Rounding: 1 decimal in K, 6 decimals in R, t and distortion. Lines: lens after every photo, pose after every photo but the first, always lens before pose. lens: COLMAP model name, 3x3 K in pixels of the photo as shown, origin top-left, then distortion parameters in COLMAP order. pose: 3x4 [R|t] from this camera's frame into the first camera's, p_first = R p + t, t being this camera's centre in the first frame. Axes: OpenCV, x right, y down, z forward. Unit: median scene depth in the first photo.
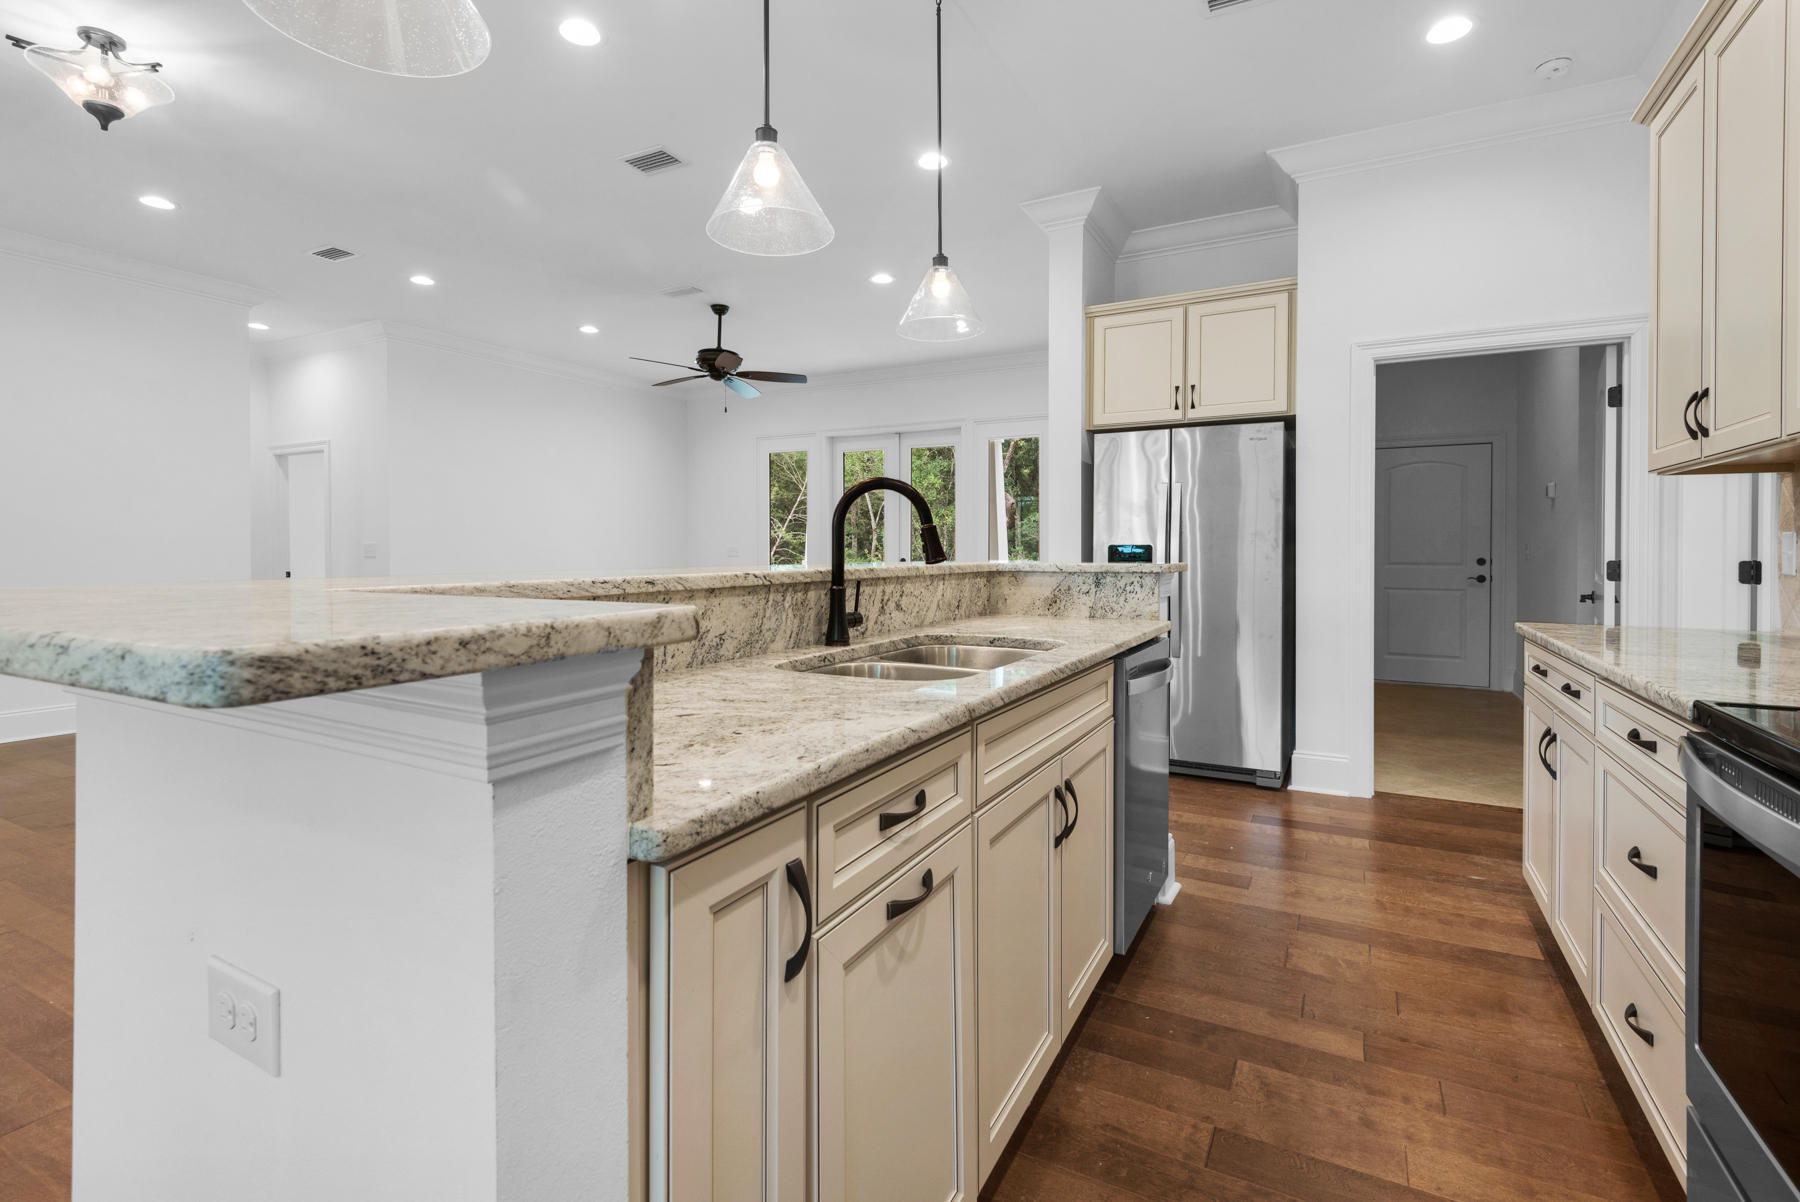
lens RADIAL K [[846.2, 0, 906.6], [0, 846.2, 558.6], [0, 0, 1]] dist [0.000192, -0.000433]
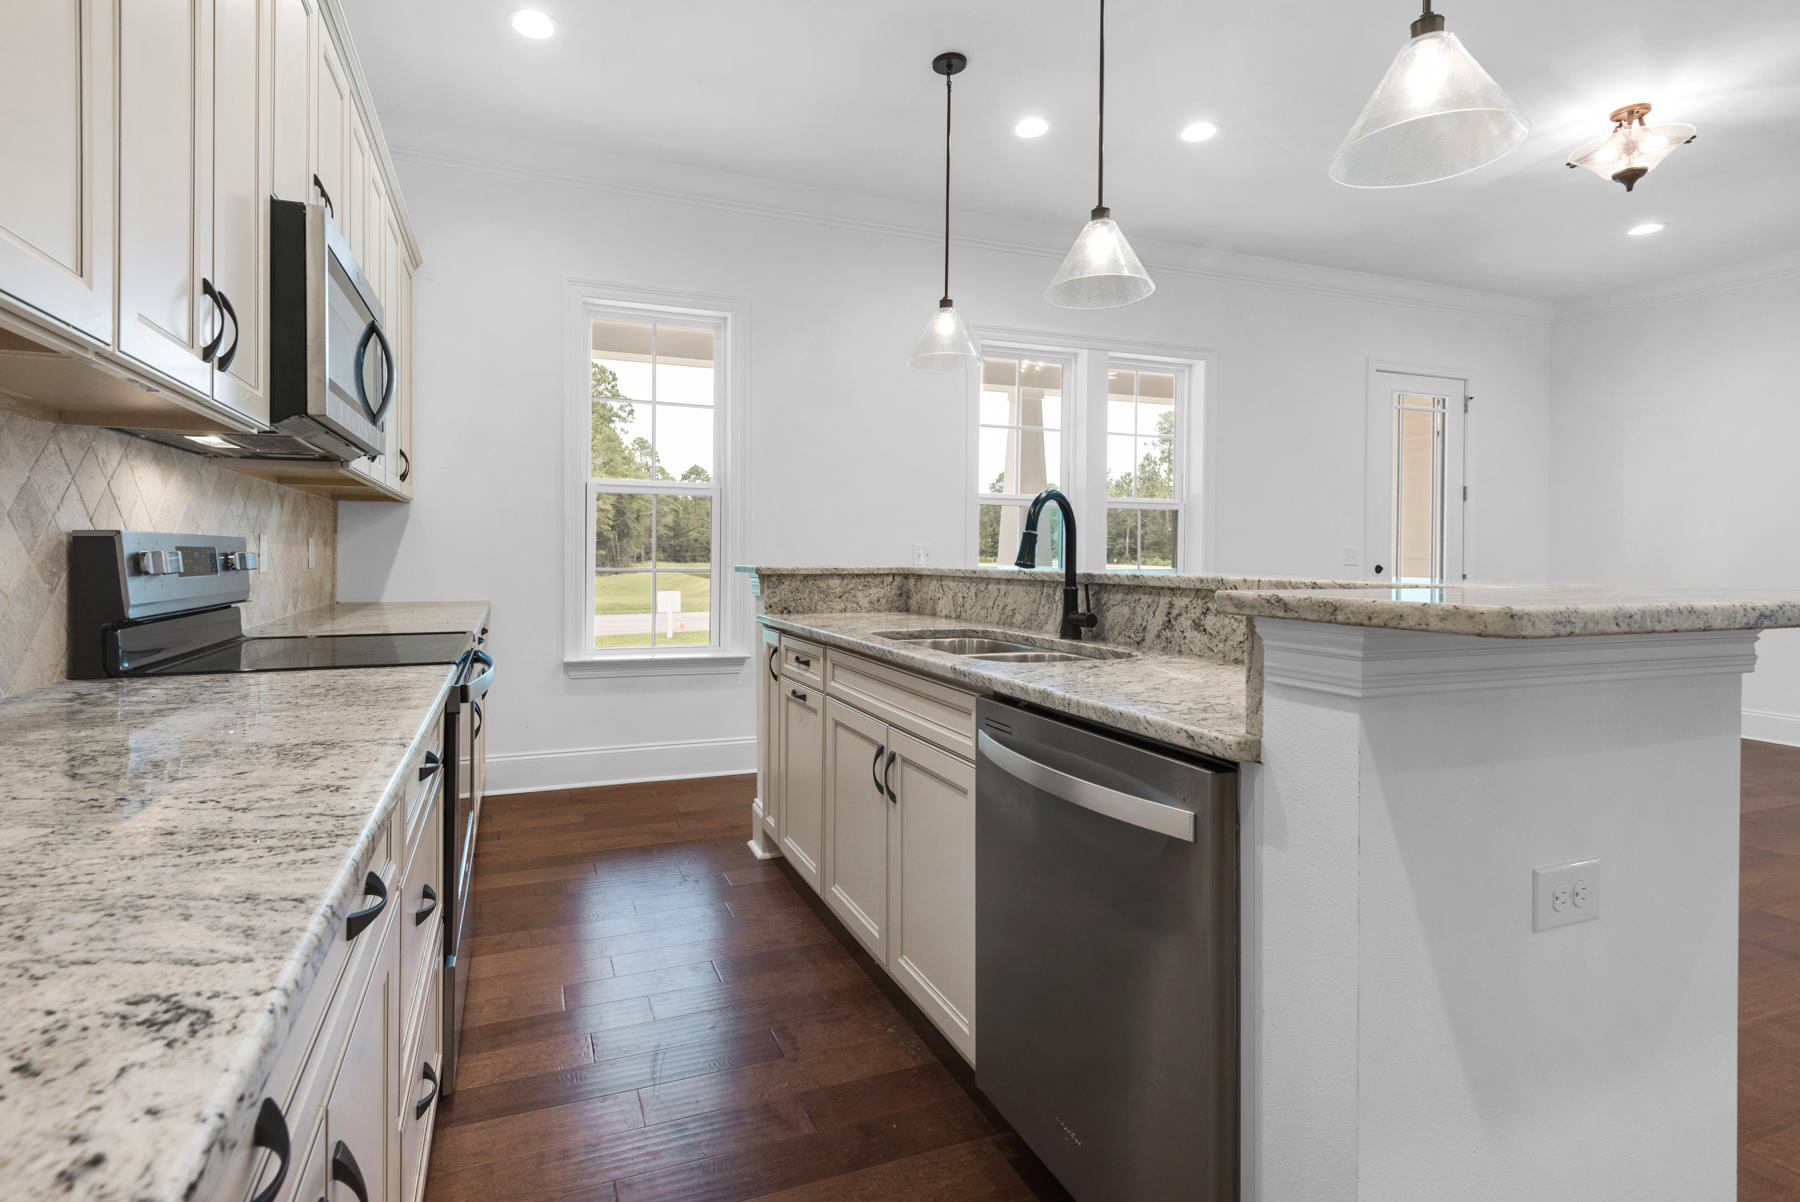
lens RADIAL K [[851.6, 0, 842.0], [0, 851.6, 553.0], [0, 0, 1]] dist [0.033413, -0.000046]
pose [[-0.656803, -0.000882, -0.754062, 0.994533], [-0.010993, 0.999904, 0.008406, -0.020207], [0.753982, 0.013810, -0.656750, 1.519919]]
